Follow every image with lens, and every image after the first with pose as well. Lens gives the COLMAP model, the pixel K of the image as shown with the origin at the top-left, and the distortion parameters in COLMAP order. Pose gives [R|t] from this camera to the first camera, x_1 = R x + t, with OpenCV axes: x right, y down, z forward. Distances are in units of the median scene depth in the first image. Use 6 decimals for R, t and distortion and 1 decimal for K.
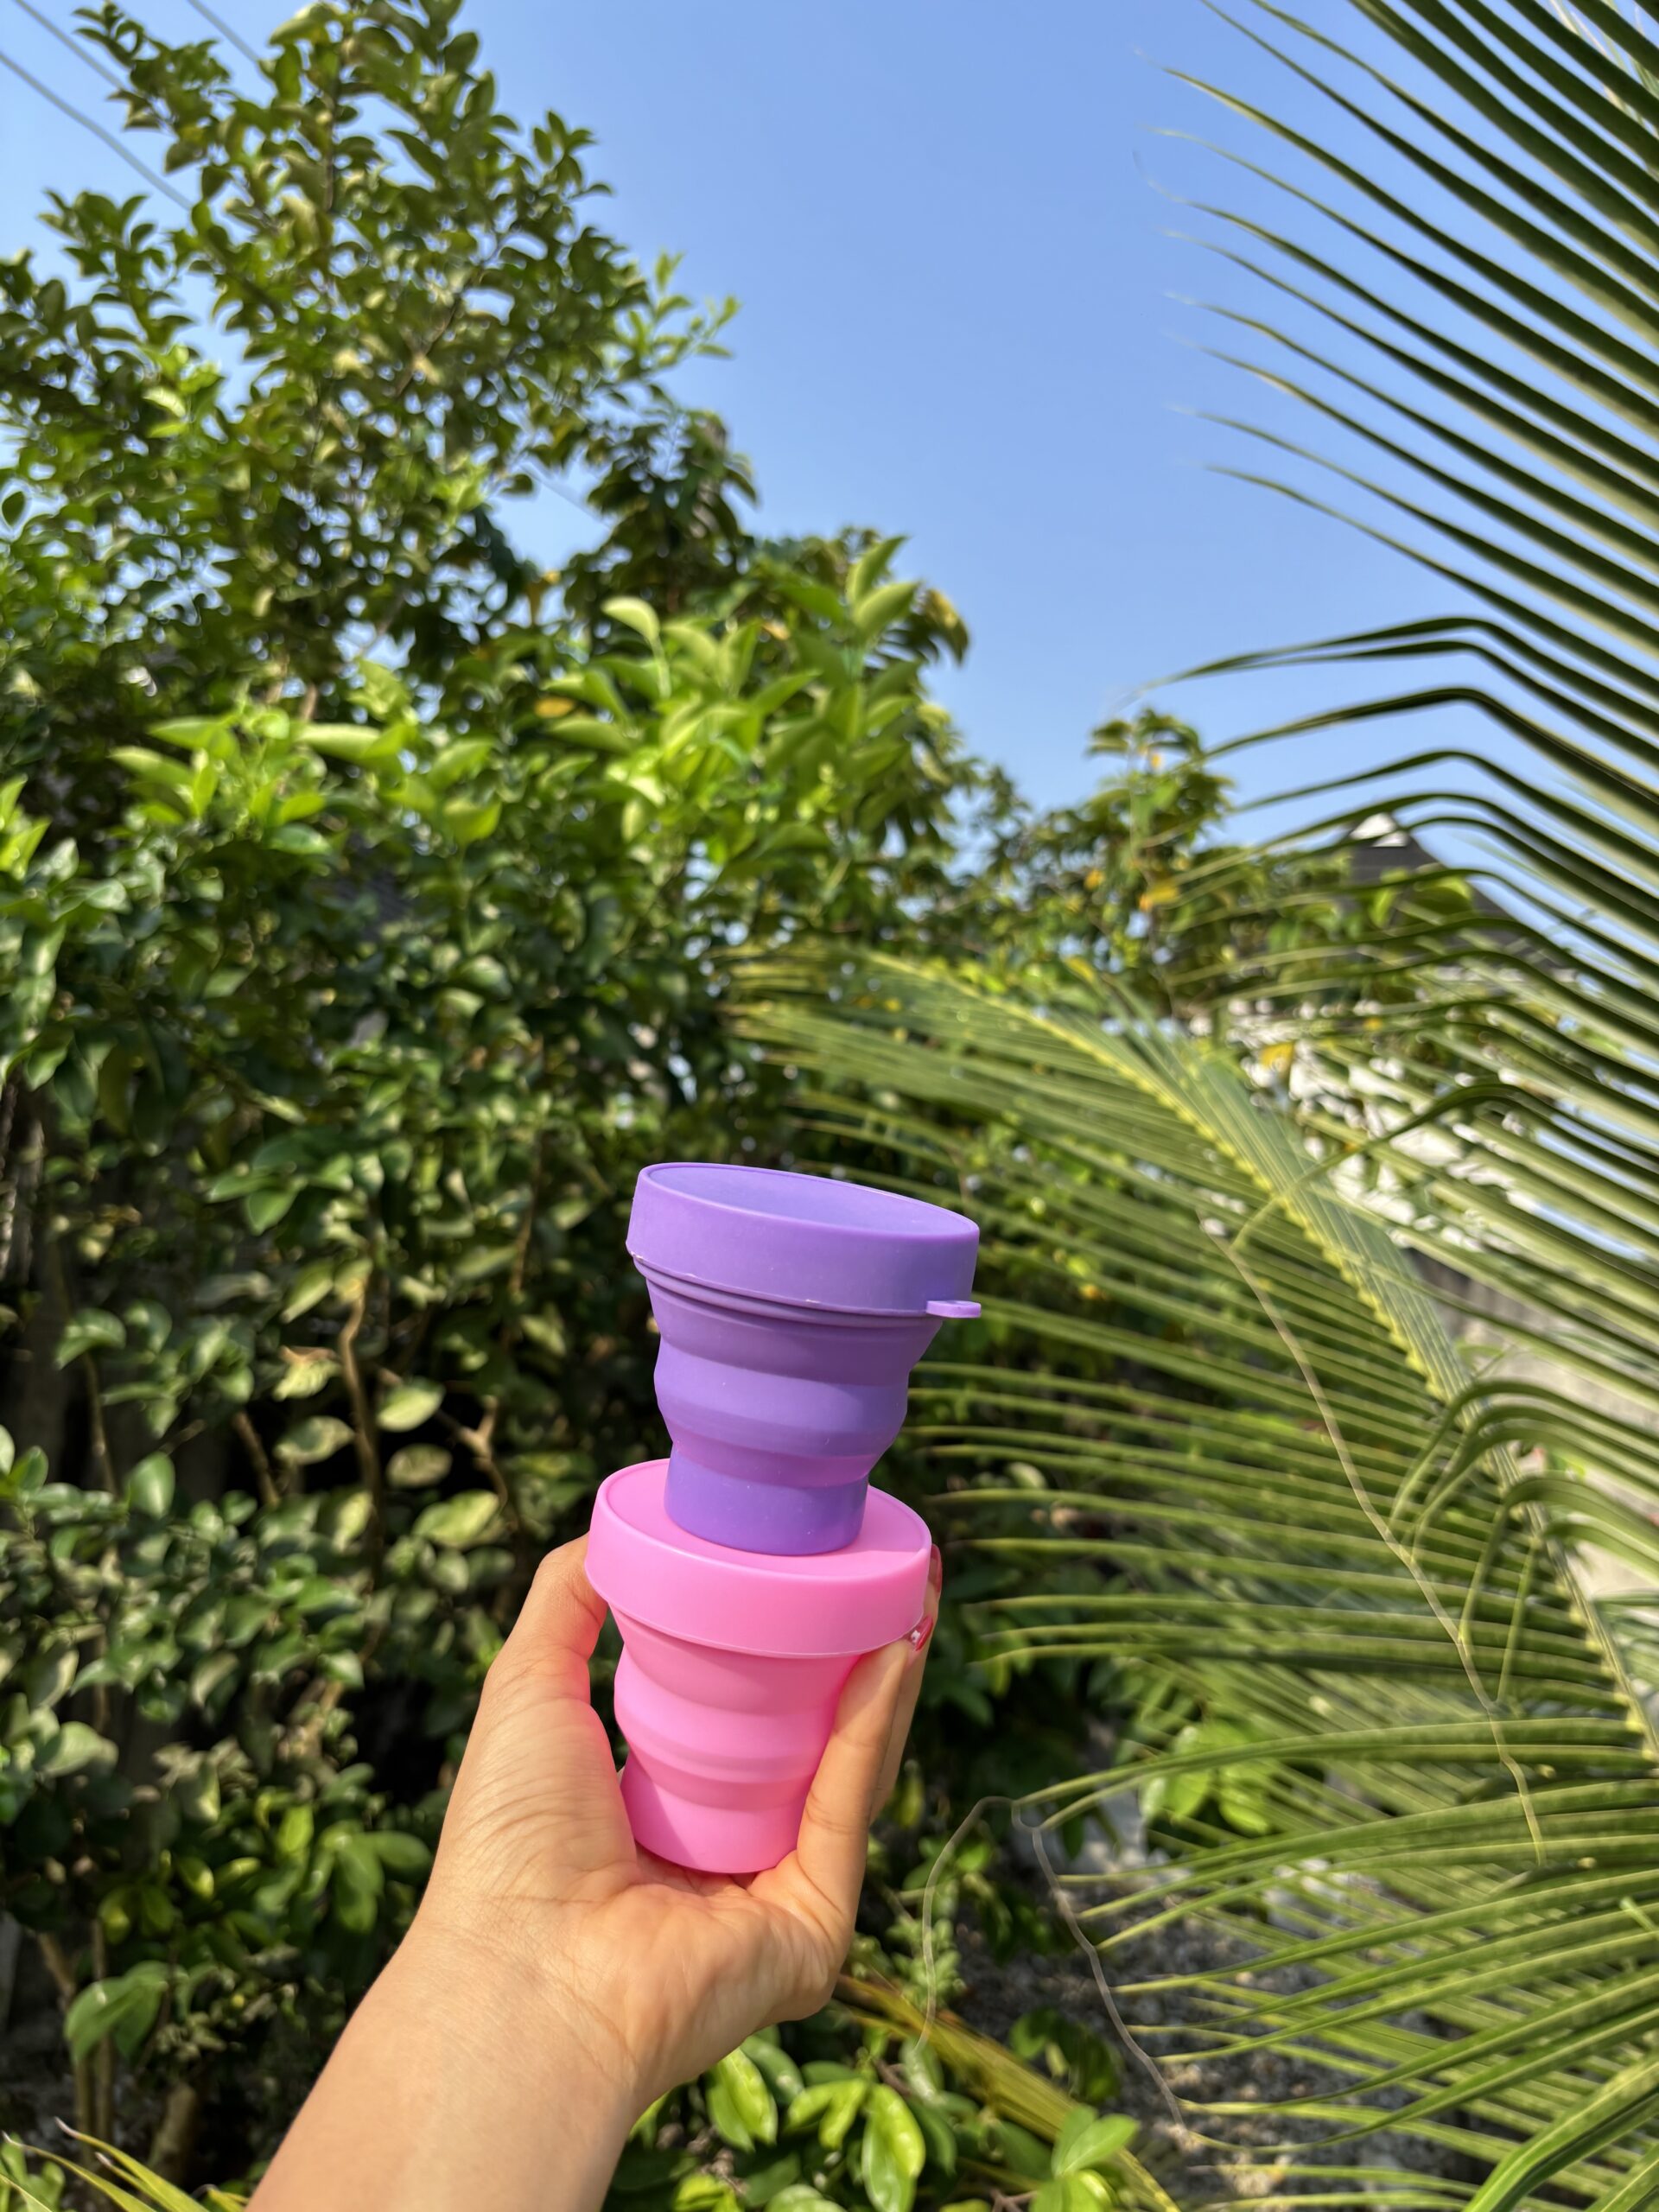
lens RADIAL K [[1696.9, 0, 821.4], [0, 1696.9, 1111.9], [0, 0, 1]] dist [-0.004540, -0.001624]
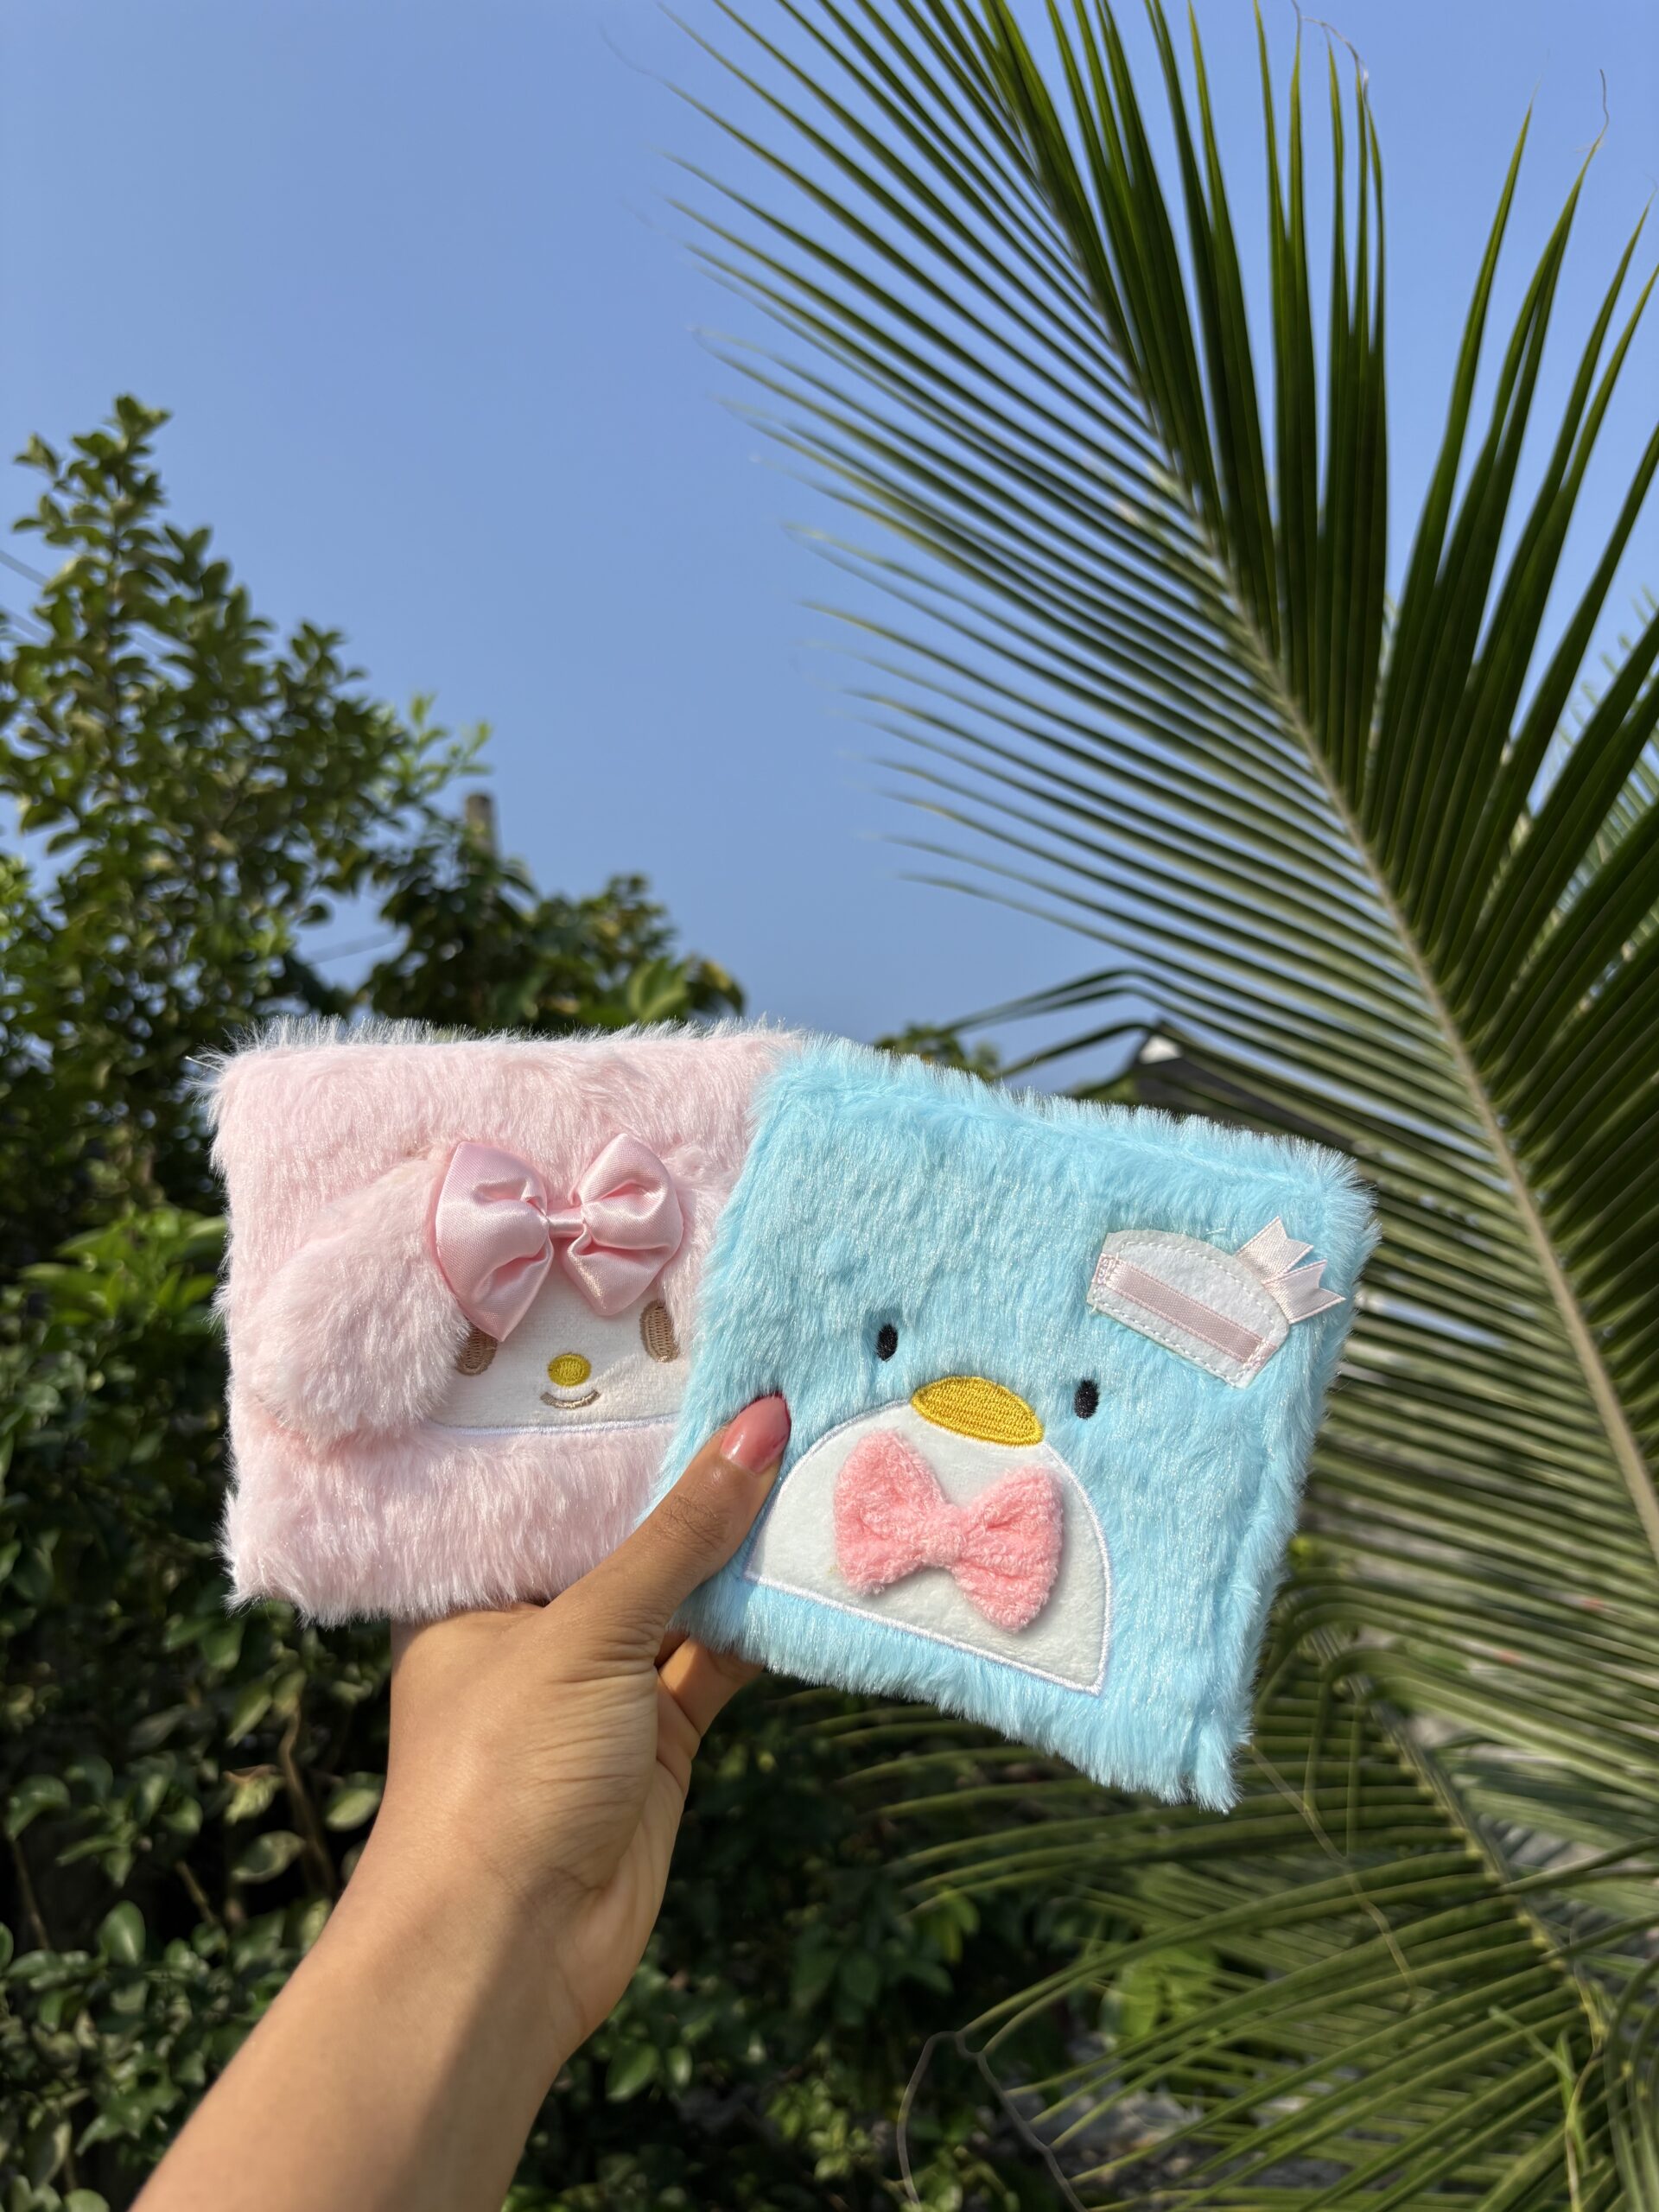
lens RADIAL K [[1696.9, 0, 821.4], [0, 1696.9, 1111.9], [0, 0, 1]] dist [-0.004540, -0.001624]
pose [[0.978600, -0.177078, 0.104809, 0.006874], [0.191978, 0.969036, -0.155284, -0.024292], [-0.074066, 0.172082, 0.982294, -0.133096]]
